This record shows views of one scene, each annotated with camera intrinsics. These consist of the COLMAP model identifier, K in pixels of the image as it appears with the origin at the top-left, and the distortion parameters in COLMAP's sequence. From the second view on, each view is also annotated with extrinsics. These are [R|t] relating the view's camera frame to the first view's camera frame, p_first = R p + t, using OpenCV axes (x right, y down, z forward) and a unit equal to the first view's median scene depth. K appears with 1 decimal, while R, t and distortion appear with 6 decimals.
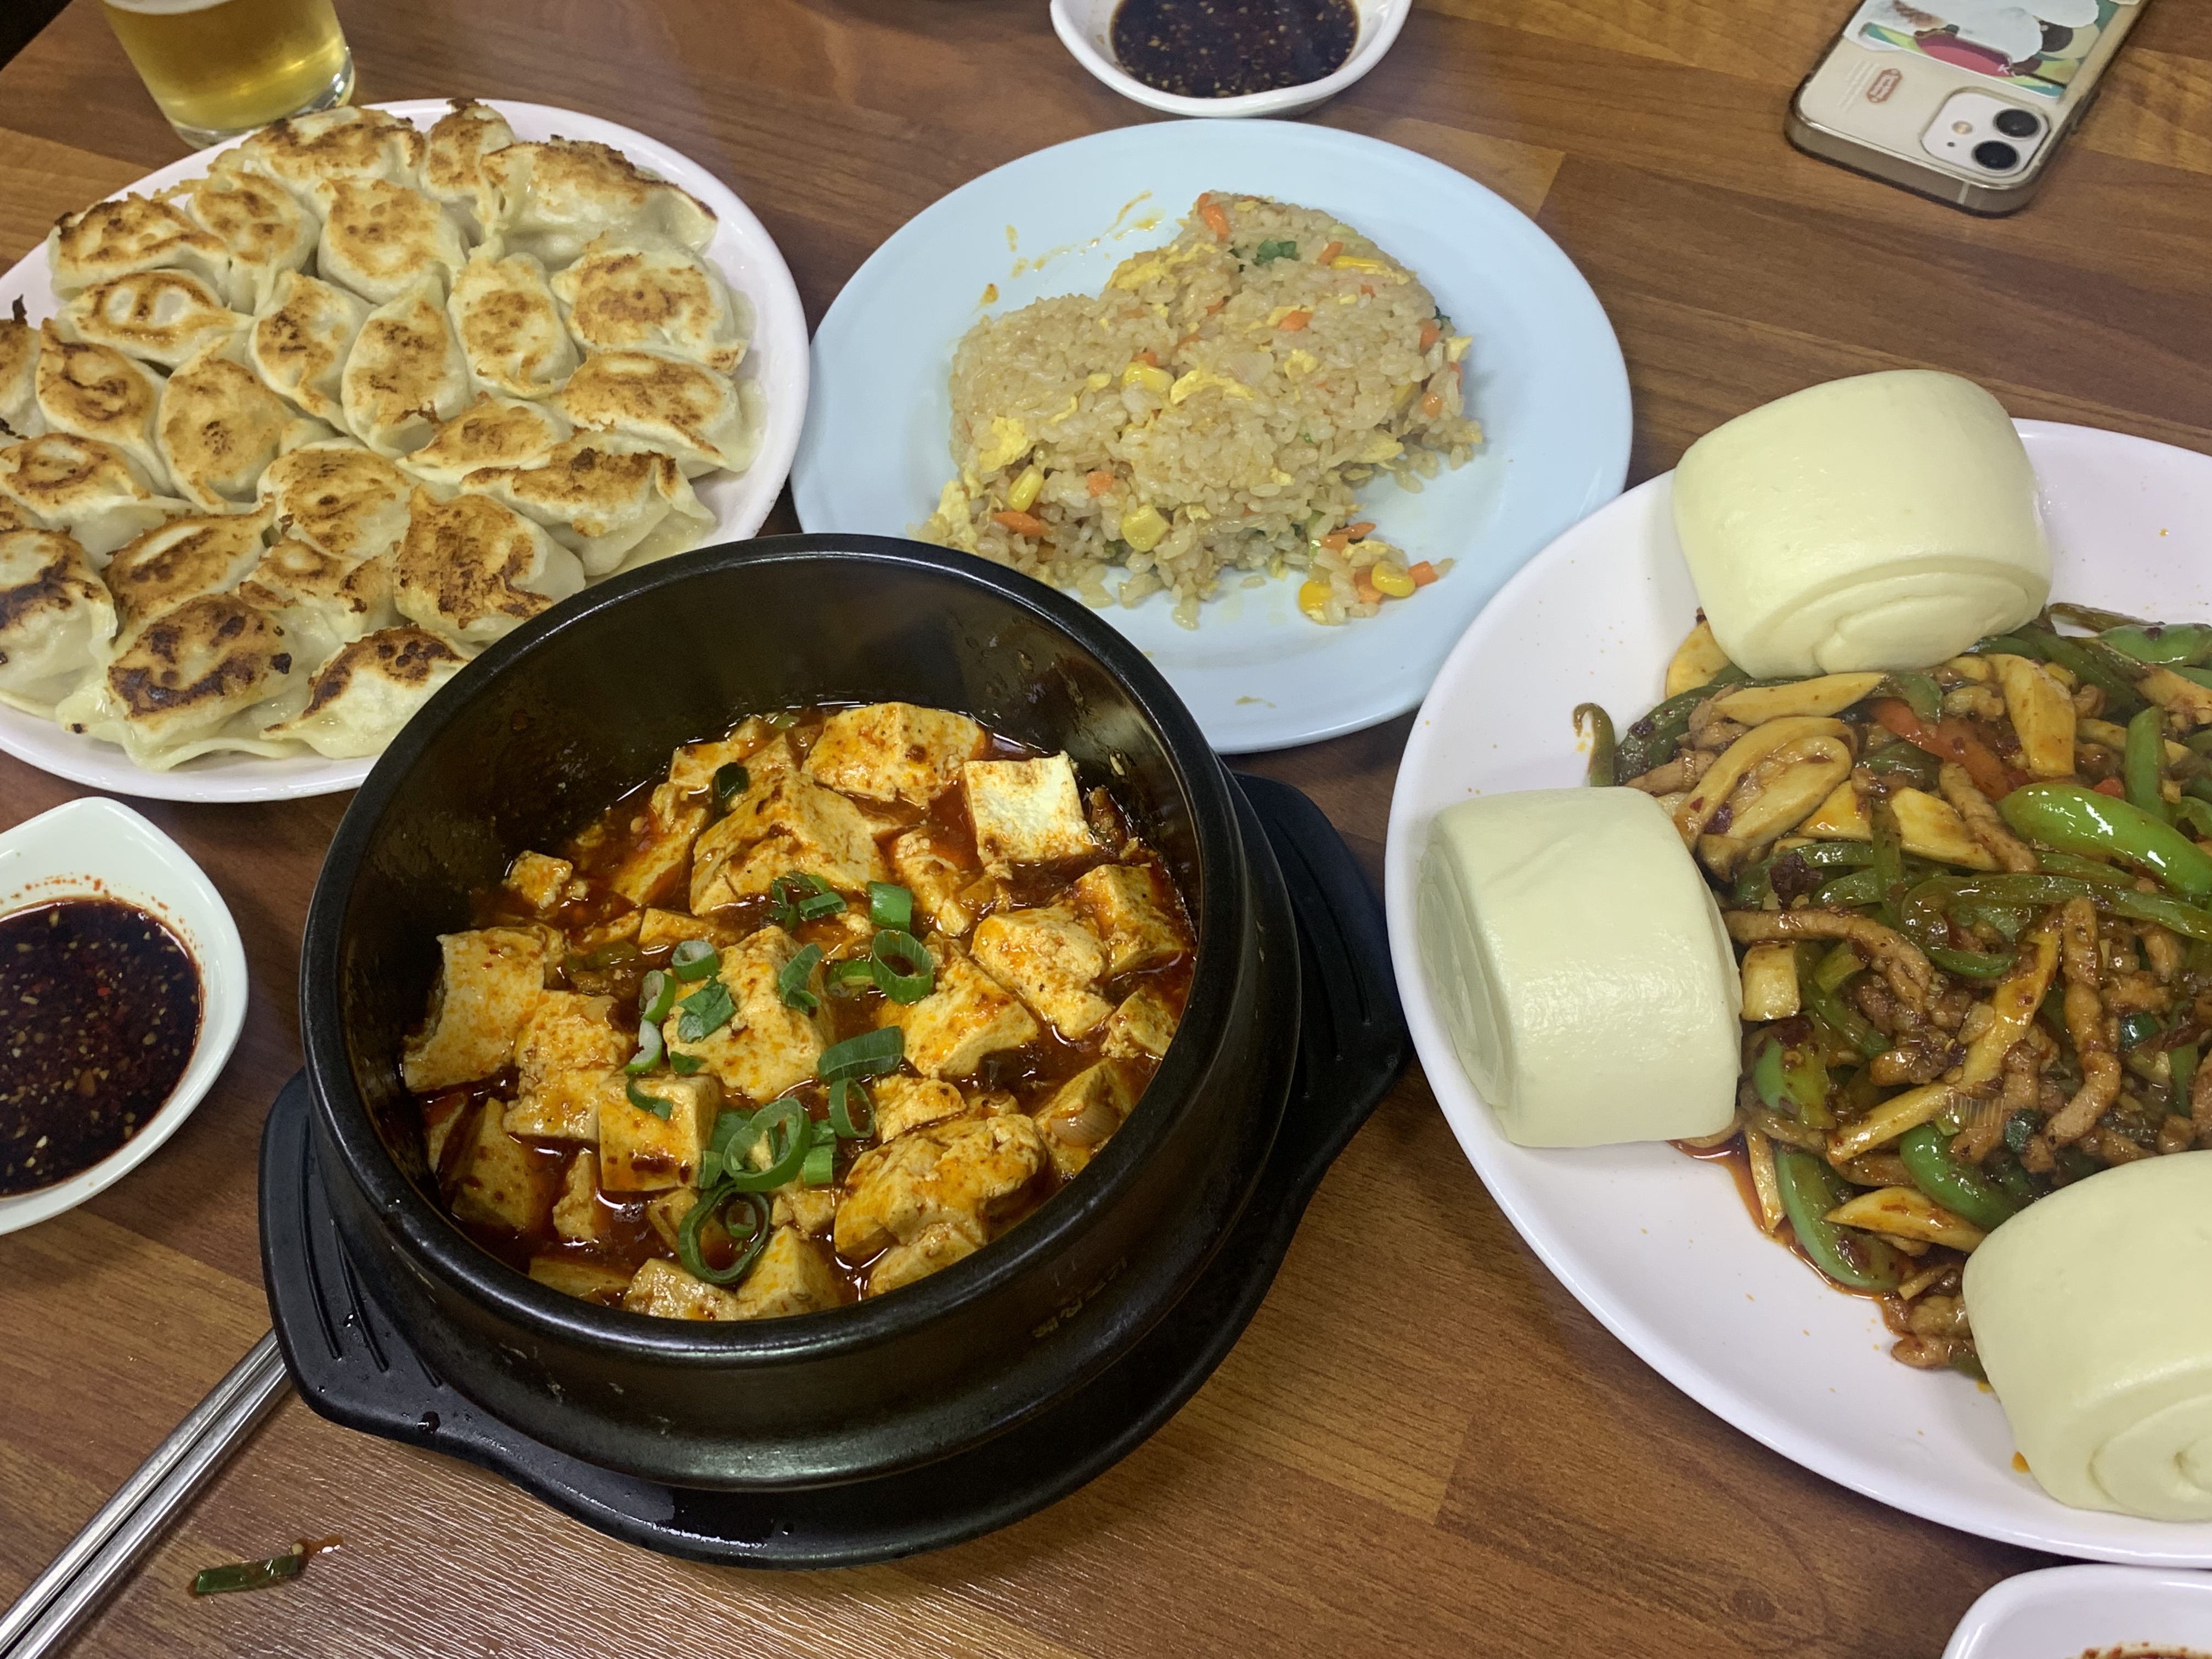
lens RADIAL K [[2140.2, 0, 1106.0], [0, 2140.2, 829.5], [0, 0, 1]] dist [0.081459, -0.262003]
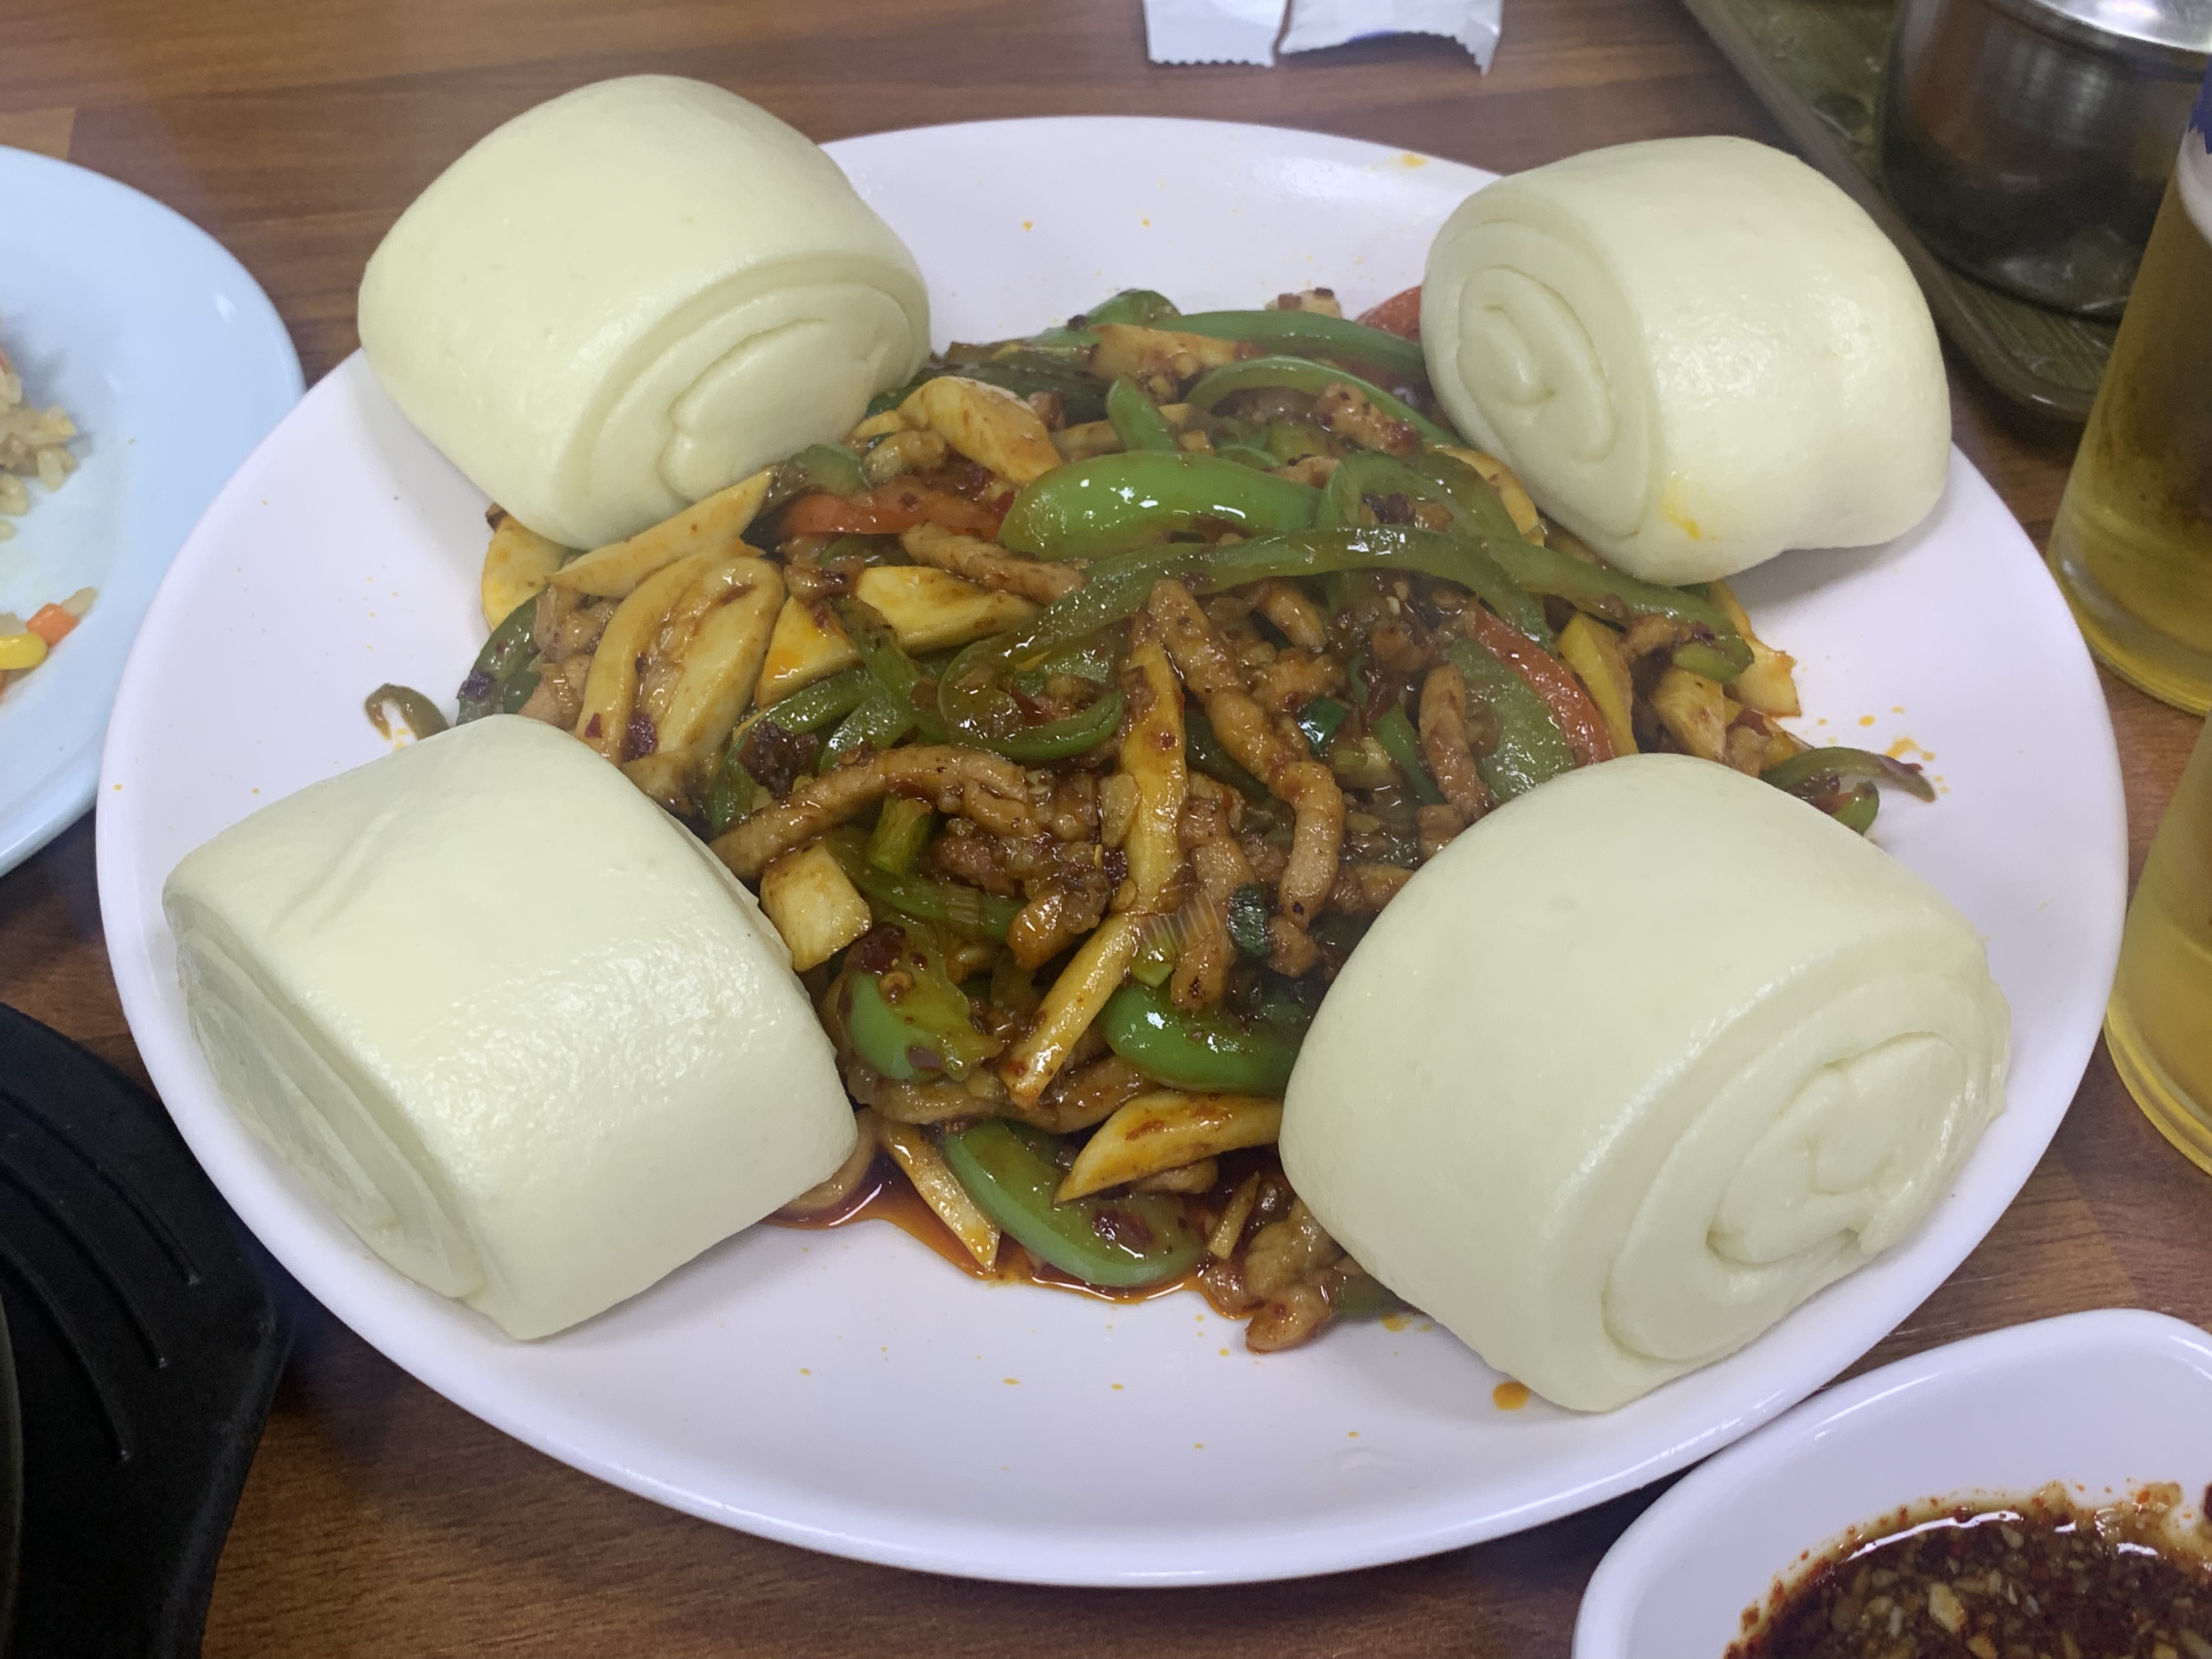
lens RADIAL K [[2373.1, 0, 1110.7], [0, 2373.1, 770.7], [0, 0, 1]] dist [0.165364, -0.641449]
pose [[0.815457, -0.365342, 0.448948, 0.088852], [0.447409, 0.889945, -0.088447, 0.135555], [-0.367226, 0.272988, 0.889170, 0.360795]]
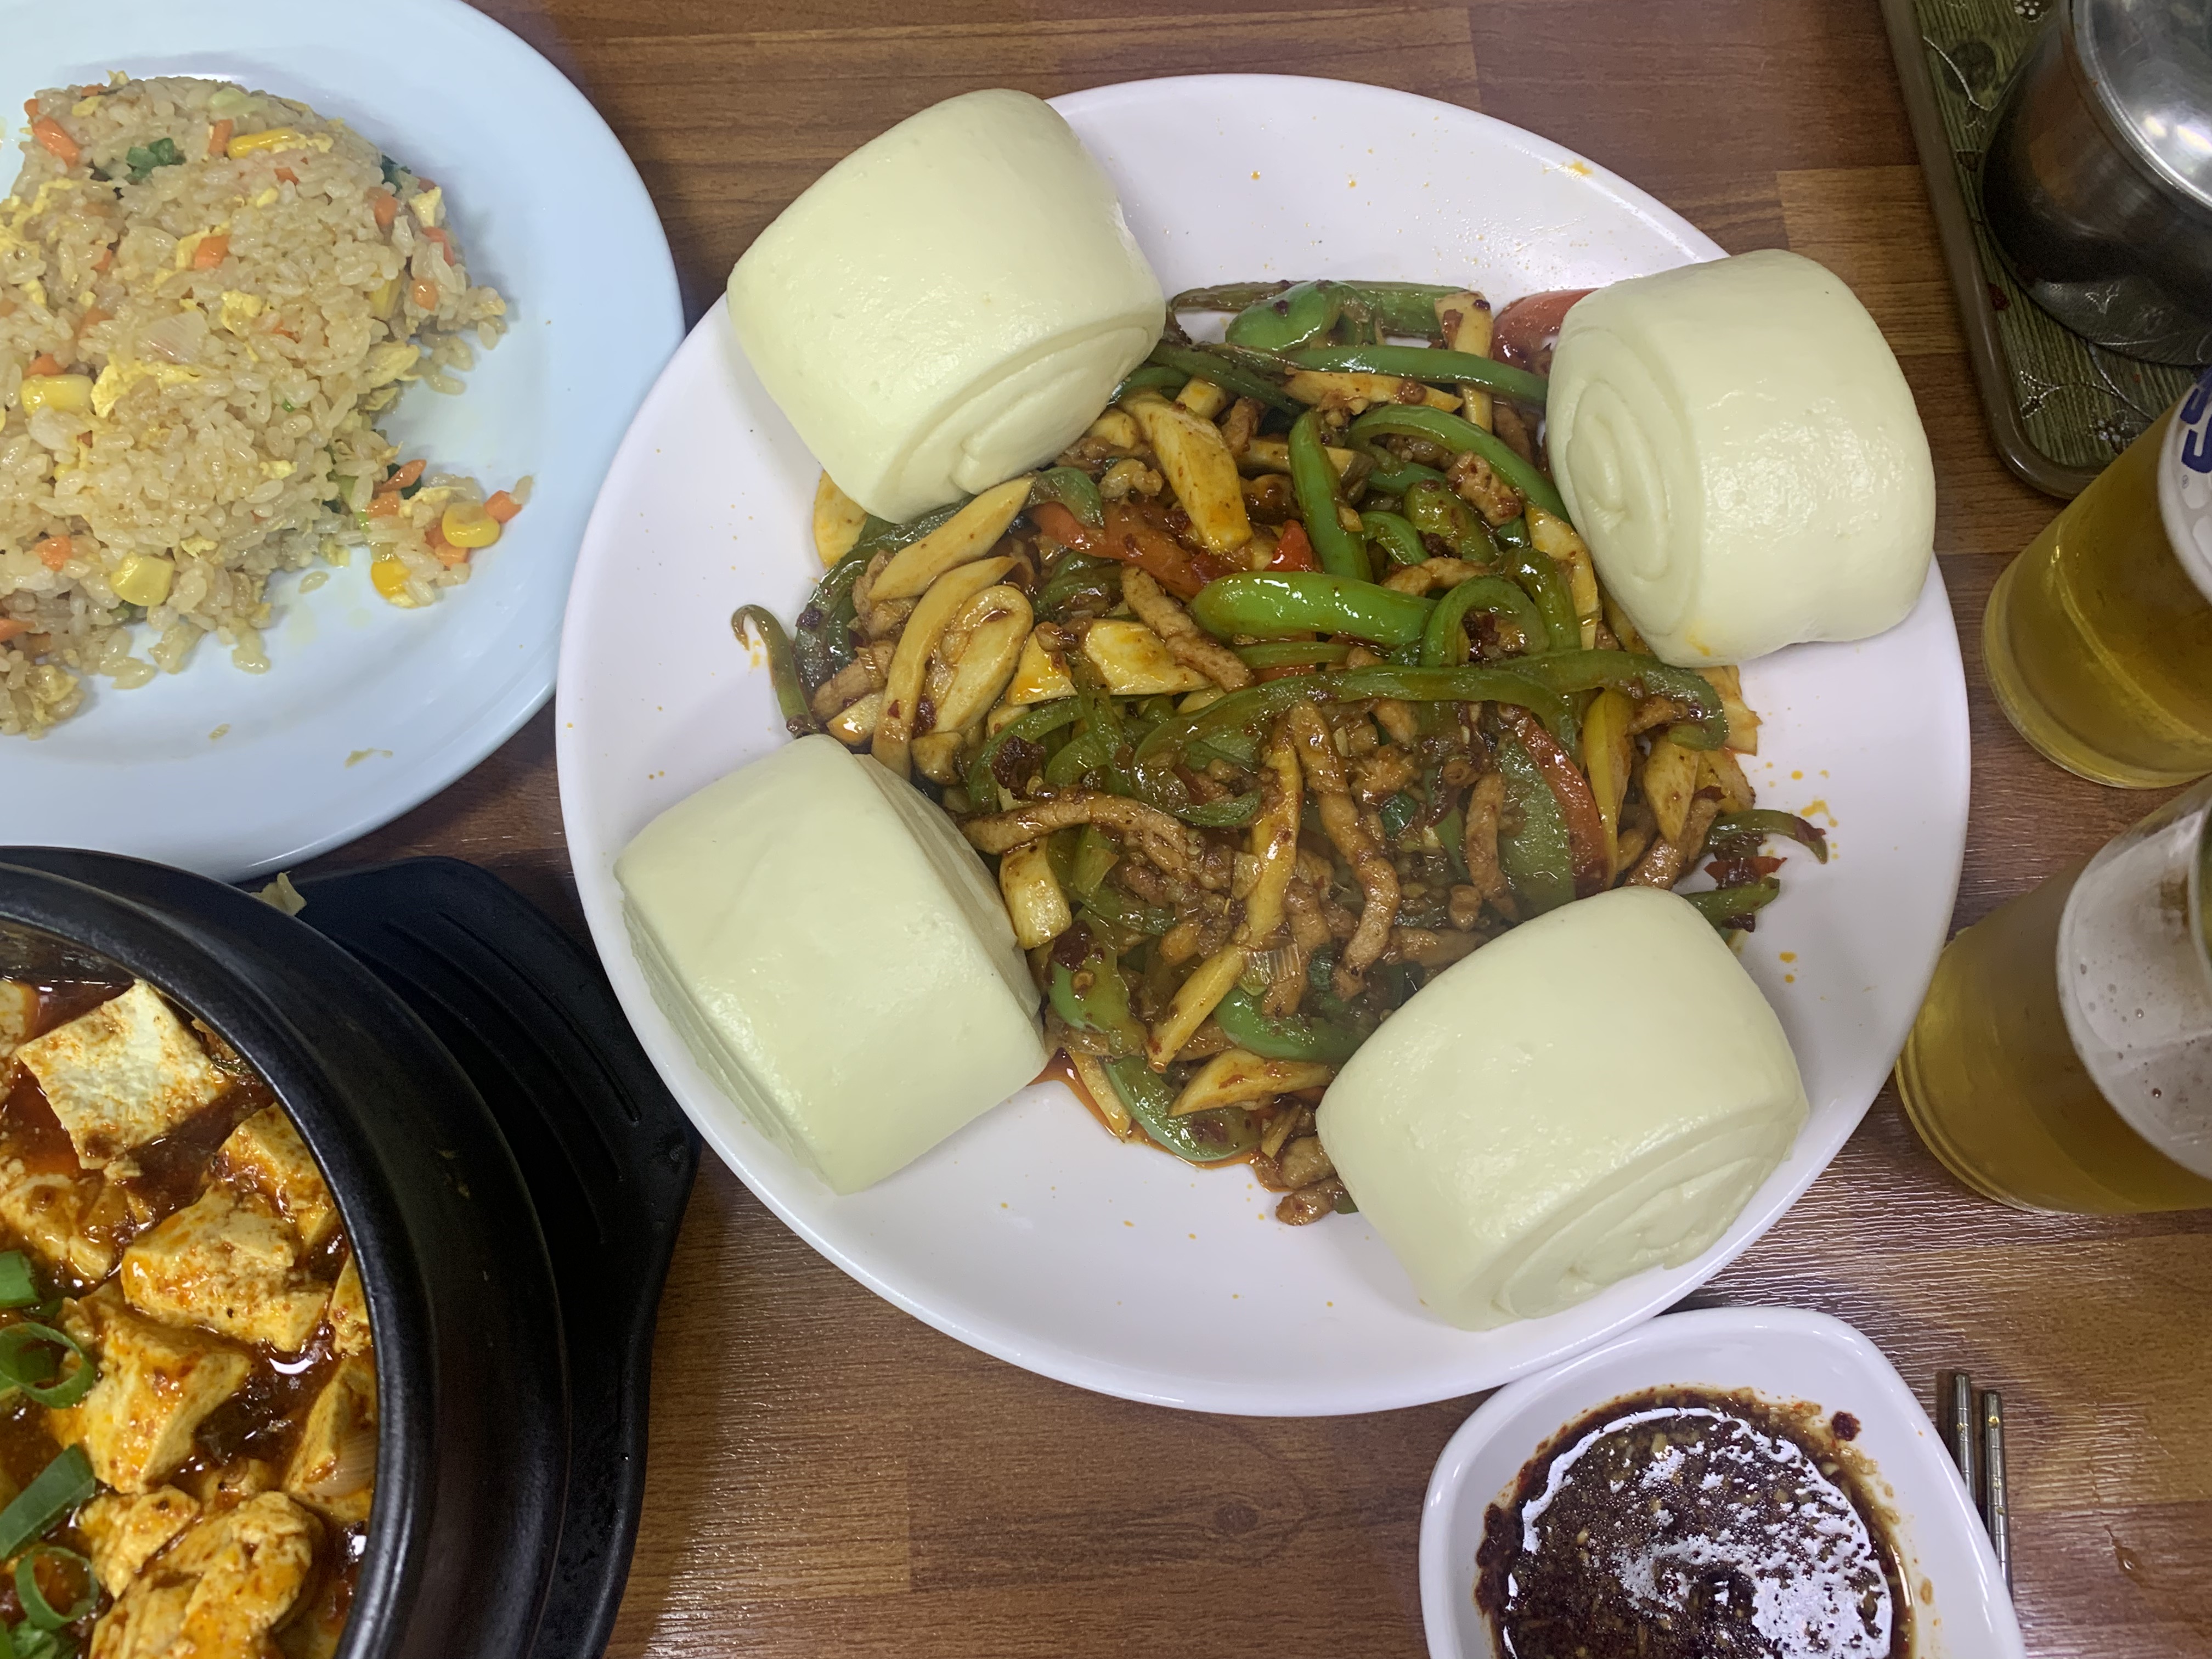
lens RADIAL K [[1938.5, 0, 1106.0], [0, 1938.5, 829.5], [0, 0, 1]] dist [0.060264, -0.095875]
pose [[0.887436, -0.408744, 0.213040, 0.173875], [0.336866, 0.890611, 0.305505, -0.194855], [-0.314610, -0.199350, 0.928052, 0.237713]]
